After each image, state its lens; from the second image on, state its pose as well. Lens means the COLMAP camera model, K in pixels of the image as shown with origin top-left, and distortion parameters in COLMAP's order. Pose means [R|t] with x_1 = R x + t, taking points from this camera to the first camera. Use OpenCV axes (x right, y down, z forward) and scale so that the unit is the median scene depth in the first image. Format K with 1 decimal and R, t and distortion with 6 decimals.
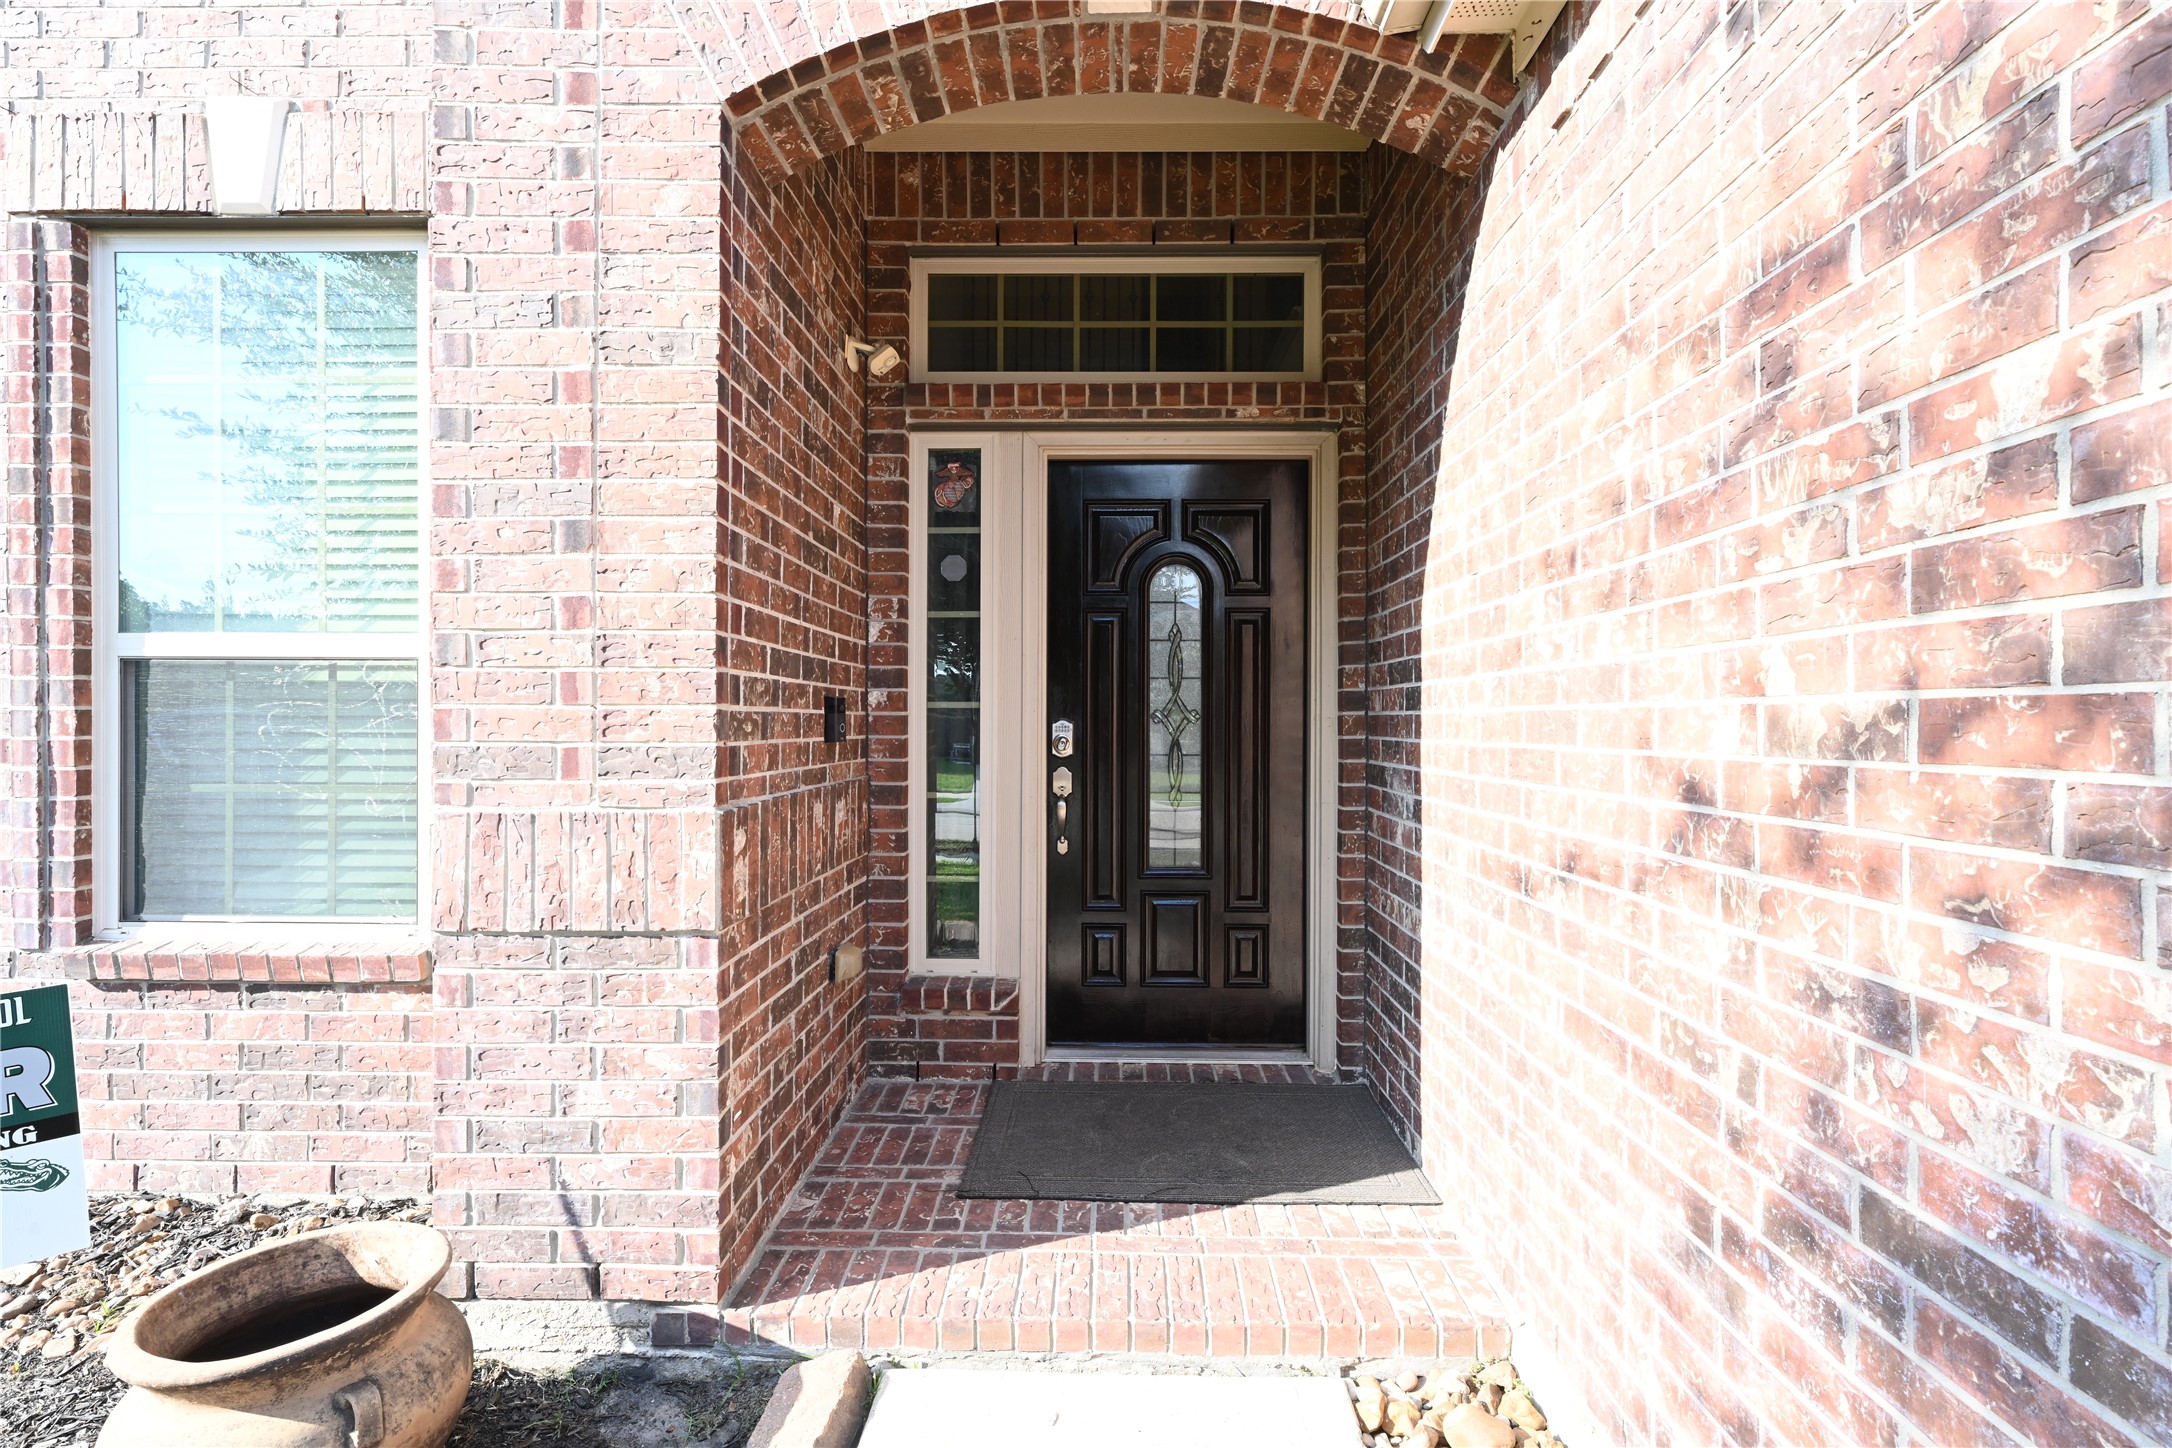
lens RADIAL K [[1075.9, 0, 1086.0], [0, 1075.9, 724.0], [0, 0, 1]] dist [0.000193, 0.000034]
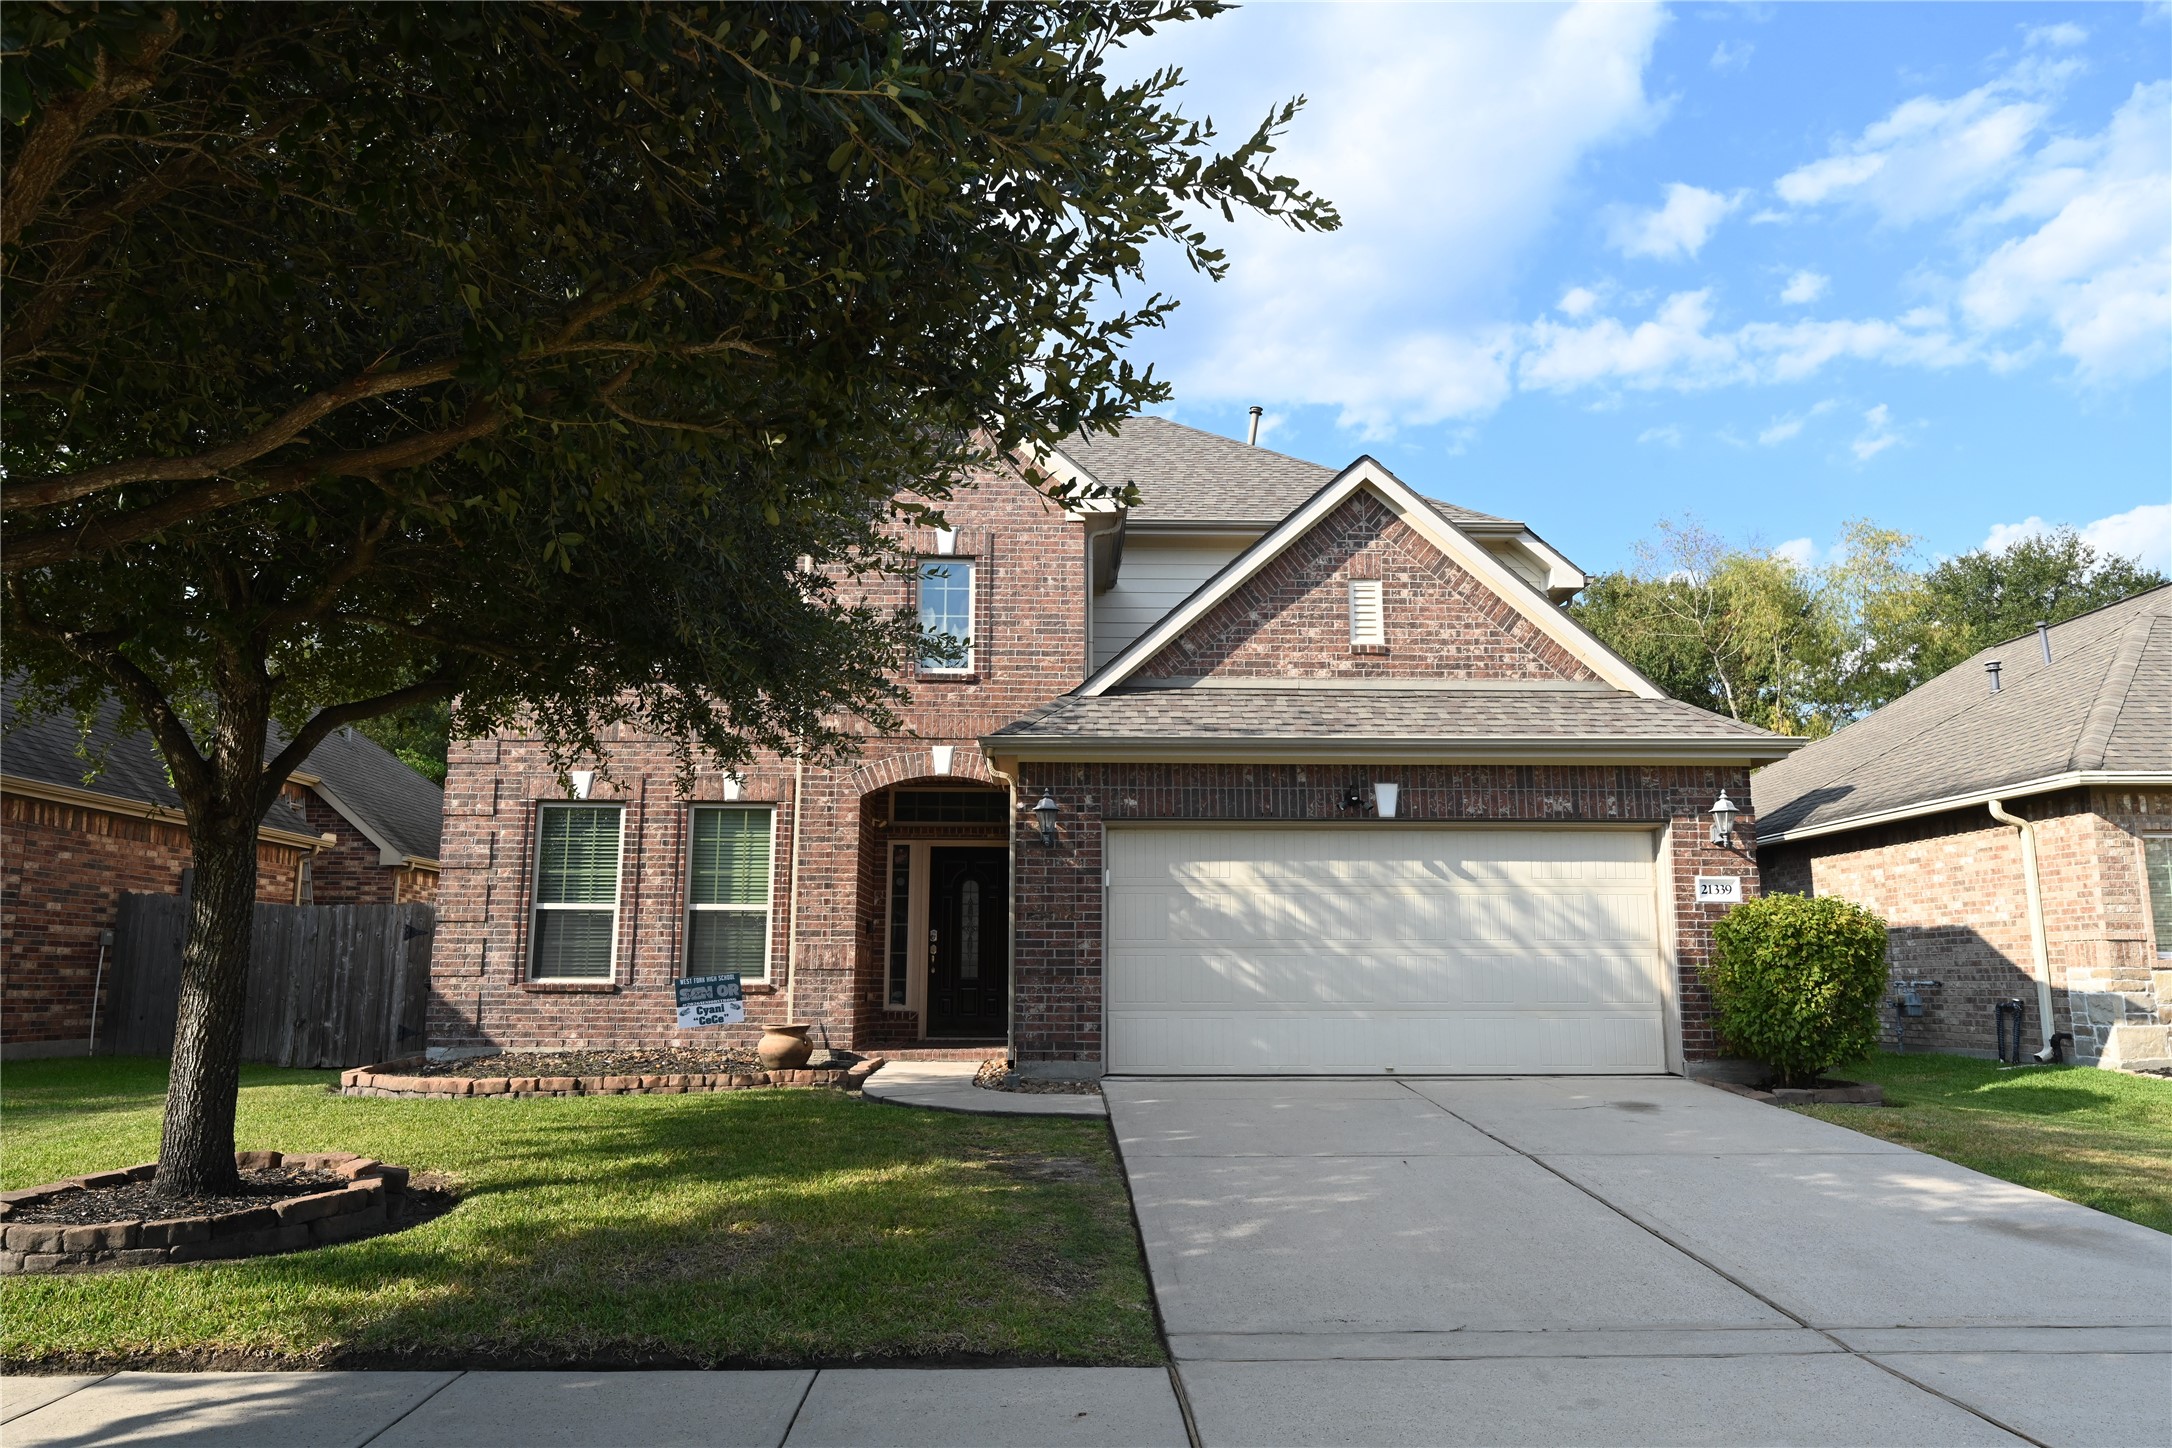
lens RADIAL K [[1457.9, 0, 1086.0], [0, 1457.9, 724.0], [0, 0, 1]] dist [0.001663, 0.000178]
pose [[0.999011, 0.007655, 0.043793, 0.241578], [0.000212, 0.984231, -0.176887, 0.165216], [-0.044456, 0.176721, 0.983256, -3.459777]]
